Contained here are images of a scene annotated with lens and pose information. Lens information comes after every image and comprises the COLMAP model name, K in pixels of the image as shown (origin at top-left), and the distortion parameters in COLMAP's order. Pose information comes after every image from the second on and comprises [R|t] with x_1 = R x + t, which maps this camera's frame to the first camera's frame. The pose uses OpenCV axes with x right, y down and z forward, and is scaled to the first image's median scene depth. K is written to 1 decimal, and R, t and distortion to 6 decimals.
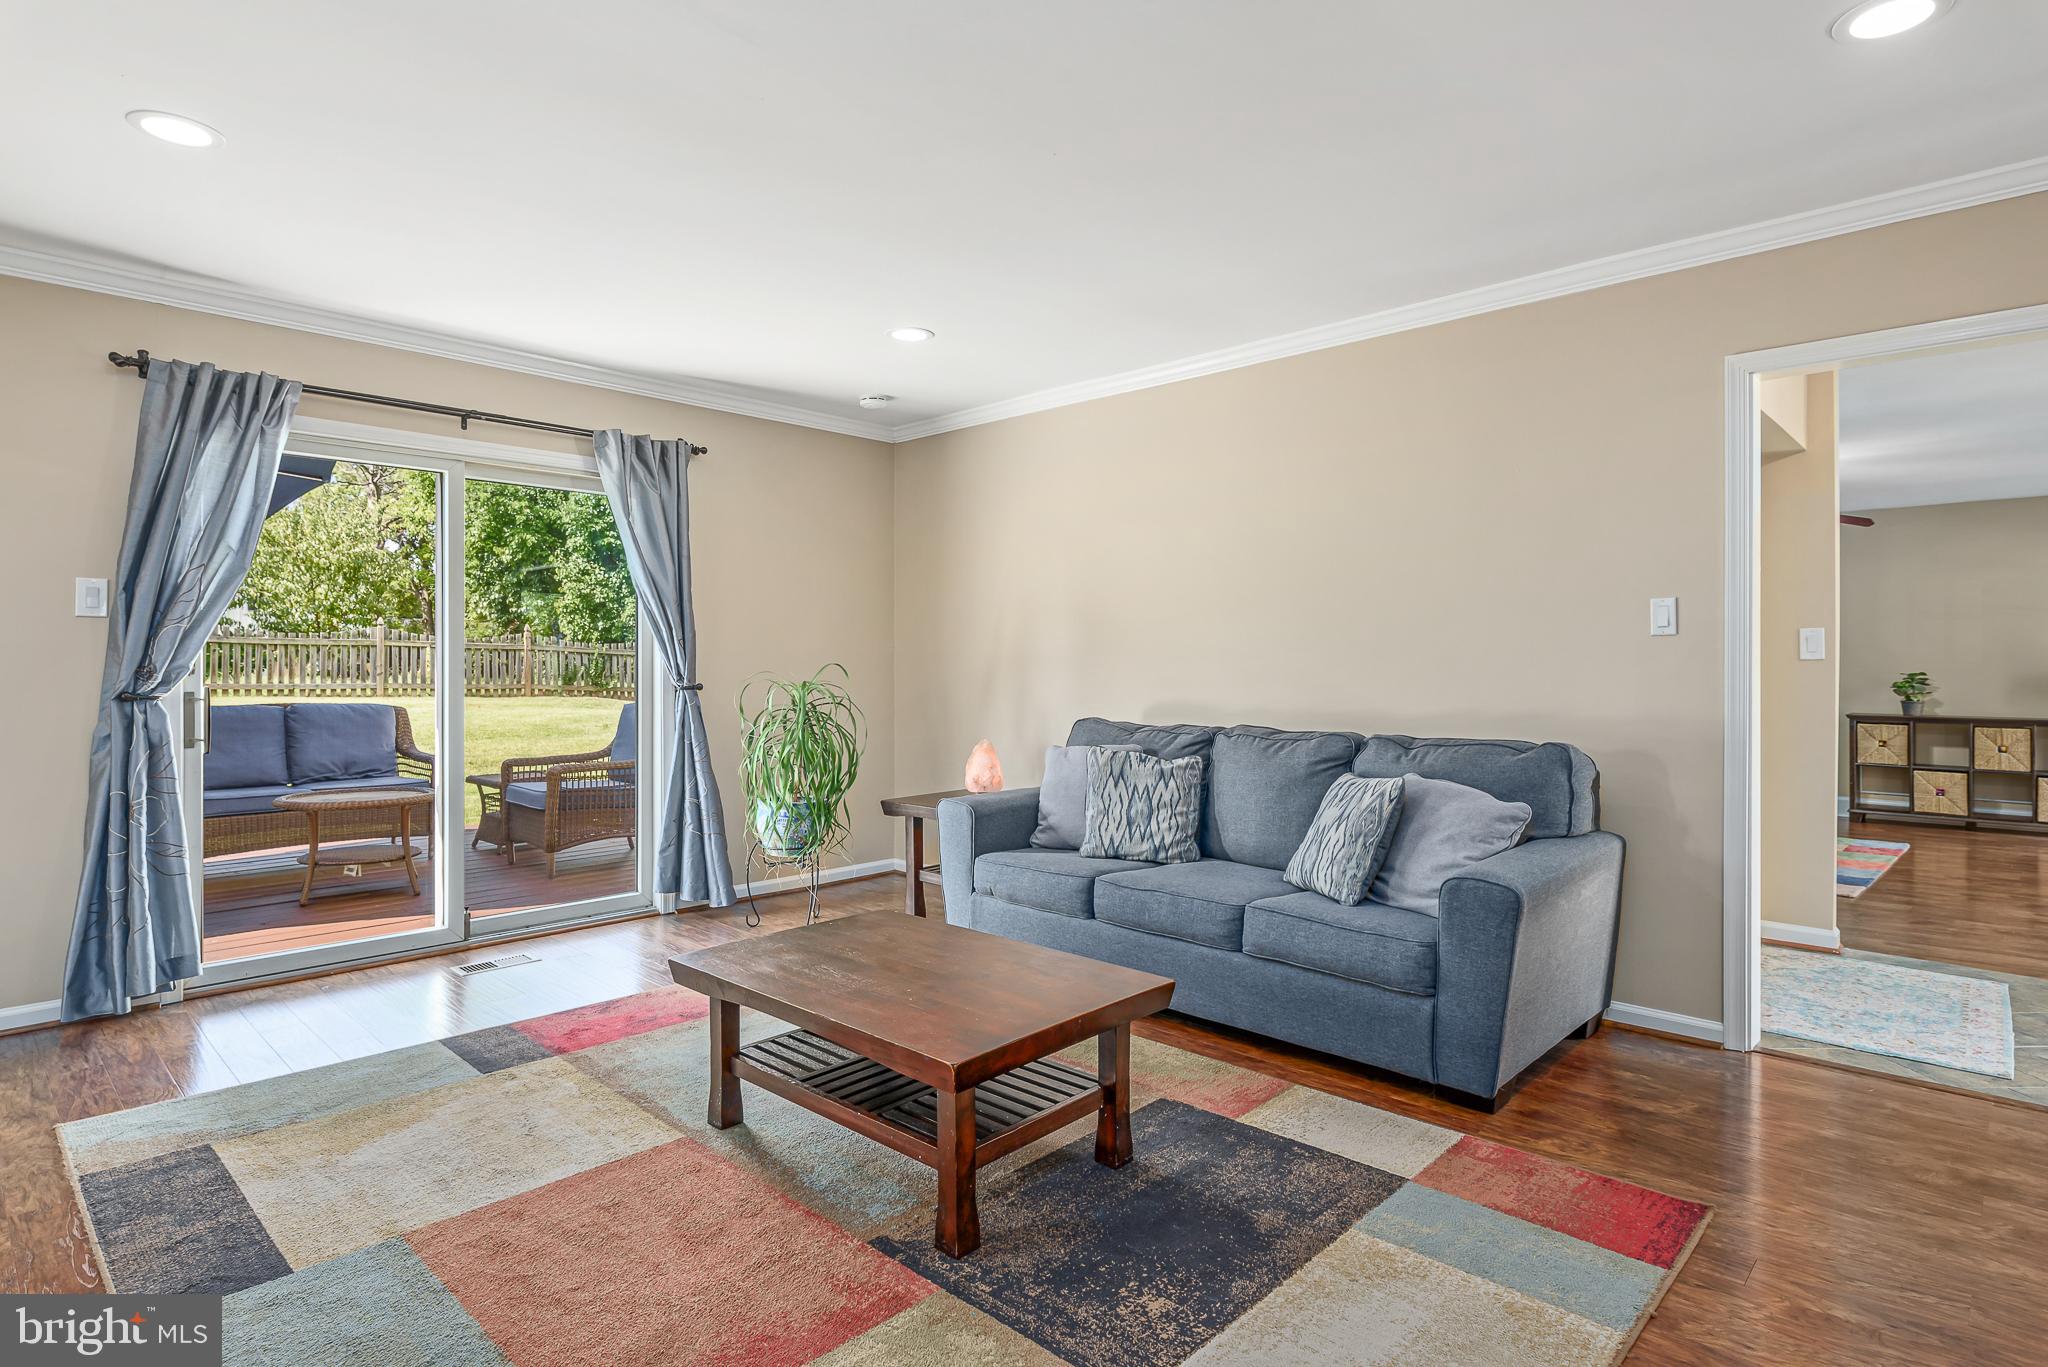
lens RADIAL K [[1079.0, 0, 1047.4], [0, 1079.0, 663.6], [0, 0, 1]] dist [-0.005400, -0.001033]
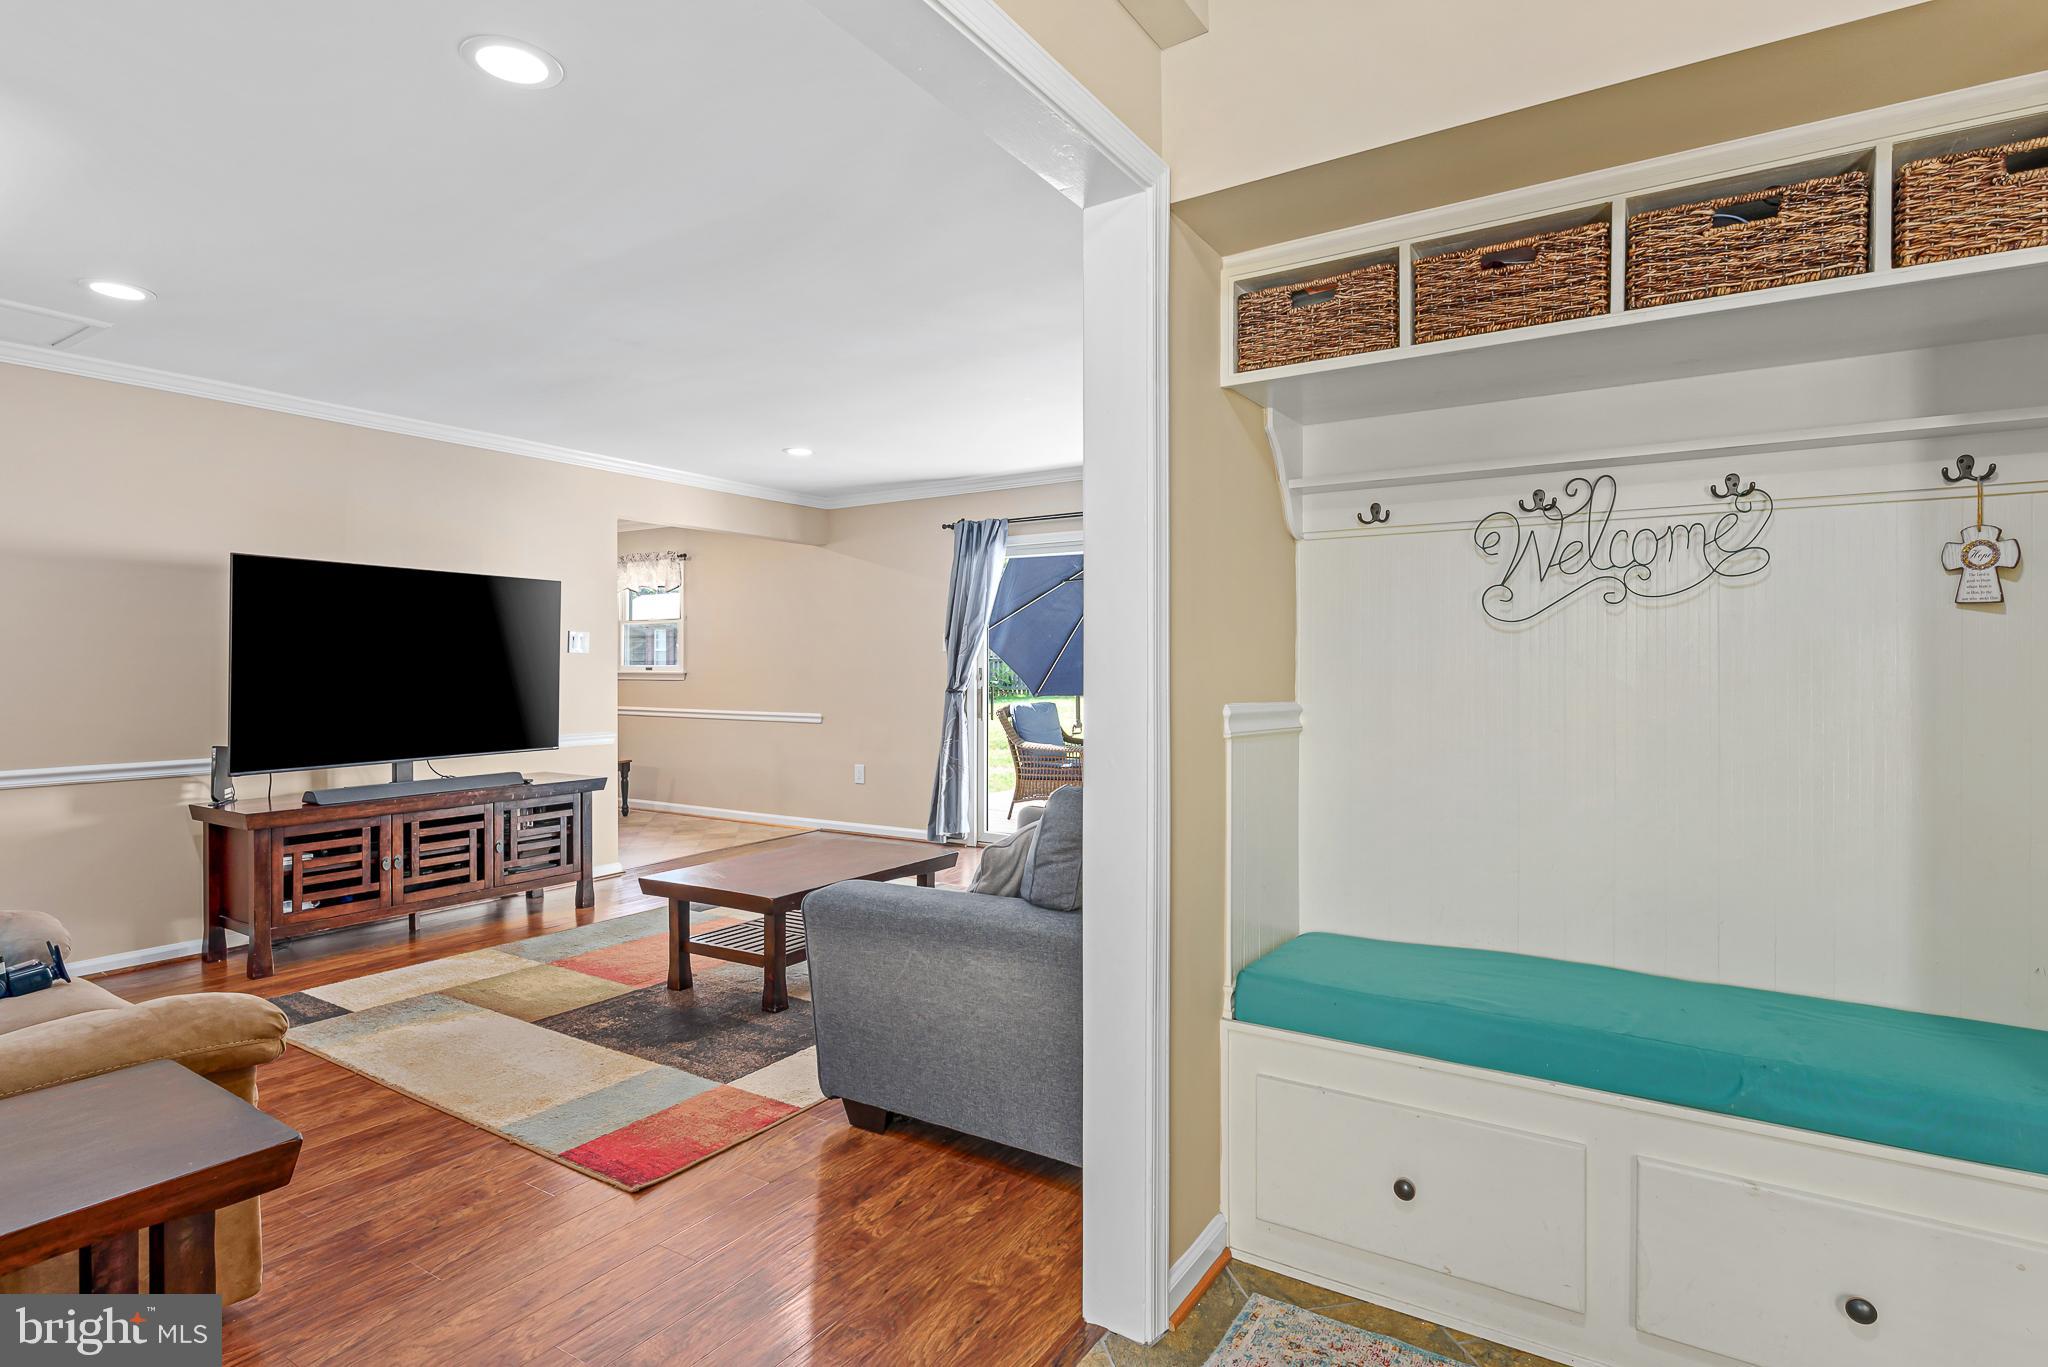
lens RADIAL K [[1052.5, 0, 1026.5], [0, 1052.5, 673.9], [0, 0, 1]] dist [0.000818, 0.001005]
pose [[0.171991, 0.004705, -0.985087, 1.372382], [0.001286, 0.999987, 0.005001, -0.012867], [0.985098, -0.002127, 0.171983, 0.957579]]
